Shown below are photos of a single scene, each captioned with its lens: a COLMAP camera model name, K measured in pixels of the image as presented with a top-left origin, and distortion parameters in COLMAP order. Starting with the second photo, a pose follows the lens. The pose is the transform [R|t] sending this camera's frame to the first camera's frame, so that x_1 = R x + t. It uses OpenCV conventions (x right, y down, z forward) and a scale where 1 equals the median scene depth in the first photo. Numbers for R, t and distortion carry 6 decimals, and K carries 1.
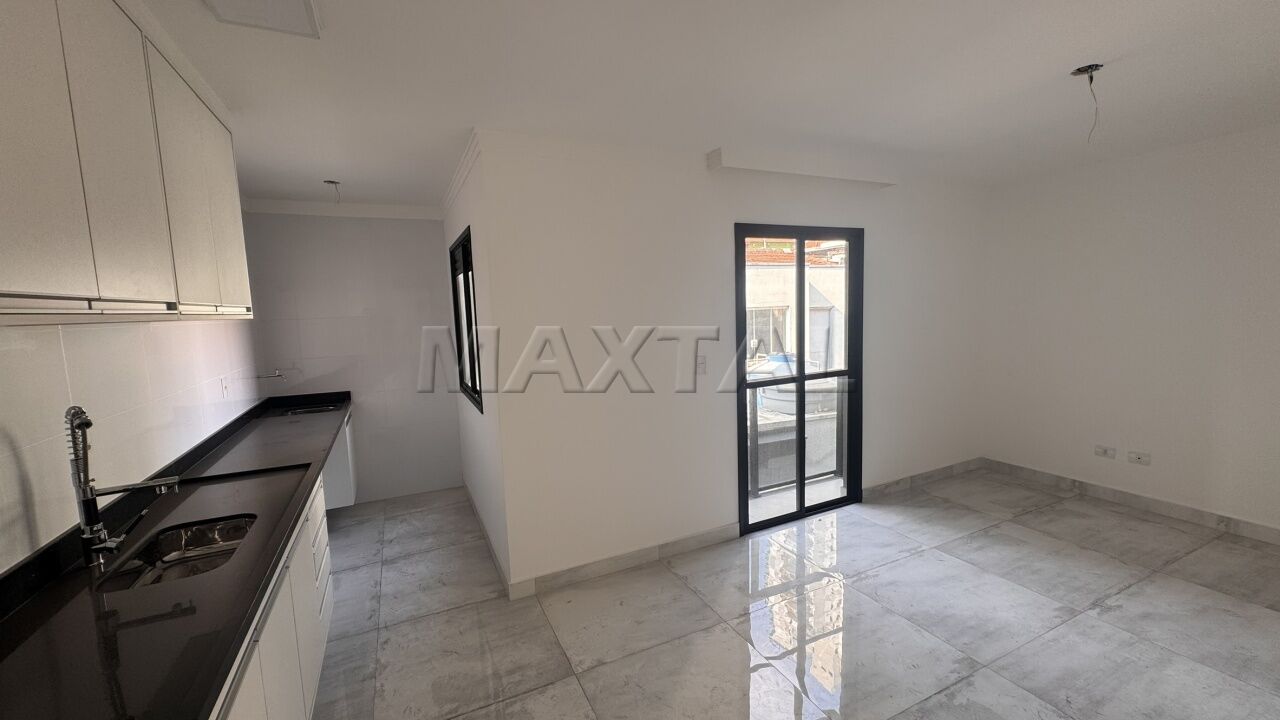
lens RADIAL K [[510.0, 0, 640.6], [0, 510.0, 359.3], [0, 0, 1]] dist [-0.002143, 0.000584]
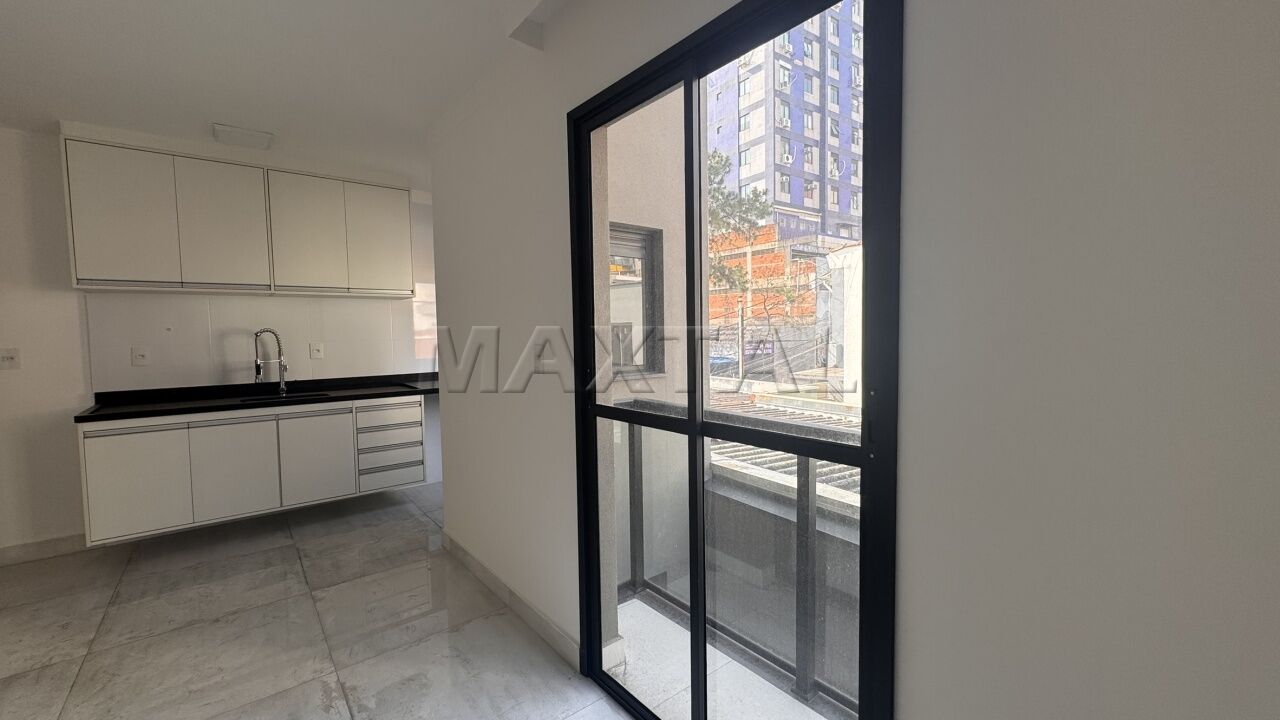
lens RADIAL K [[510.0, 0, 638.9], [0, 510.0, 357.6], [0, 0, 1]] dist [-0.002143, 0.000584]
pose [[0.233027, 0.086509, -0.968615, 0.772473], [-0.094508, 0.993335, 0.065980, -0.044804], [0.967867, 0.076167, 0.239650, 0.956582]]
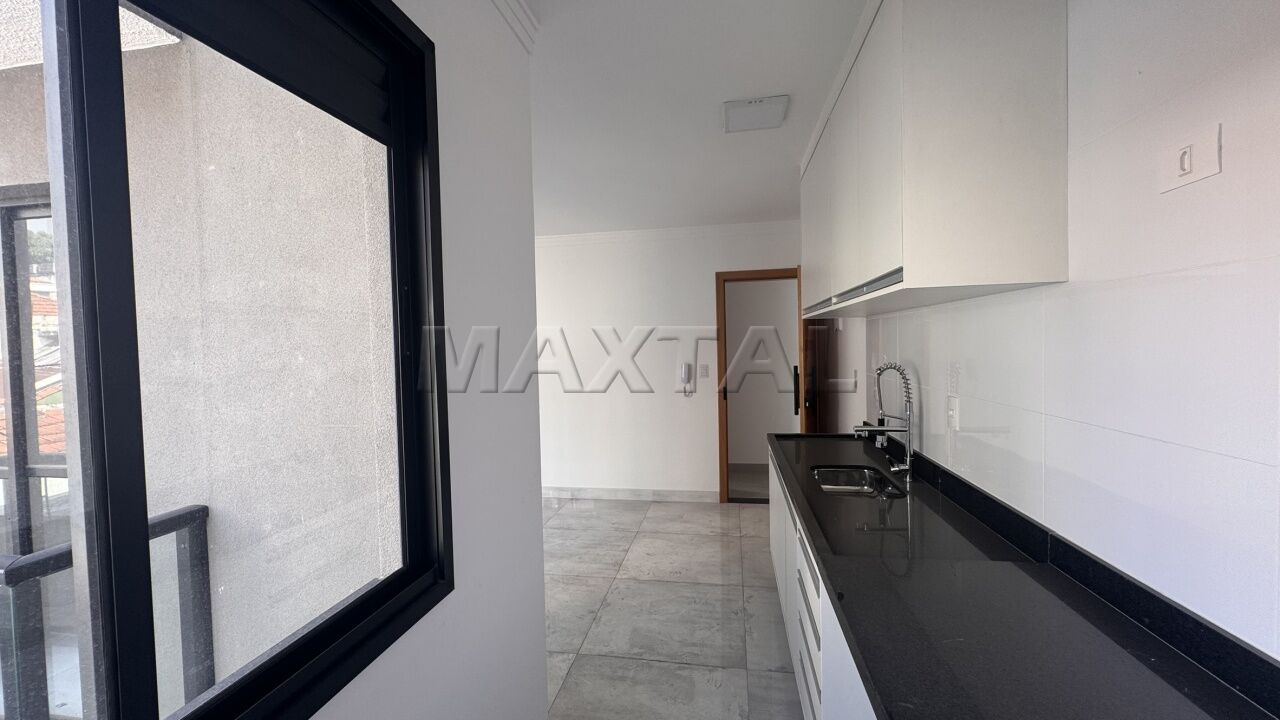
lens RADIAL K [[510.0, 0, 638.3], [0, 510.0, 358.8], [0, 0, 1]] dist [-0.002143, 0.000584]
pose [[-0.808644, 0.040634, 0.586894, -0.610197], [0.117058, 0.988777, 0.092829, -0.061899], [-0.576535, 0.143766, -0.804325, 1.161417]]
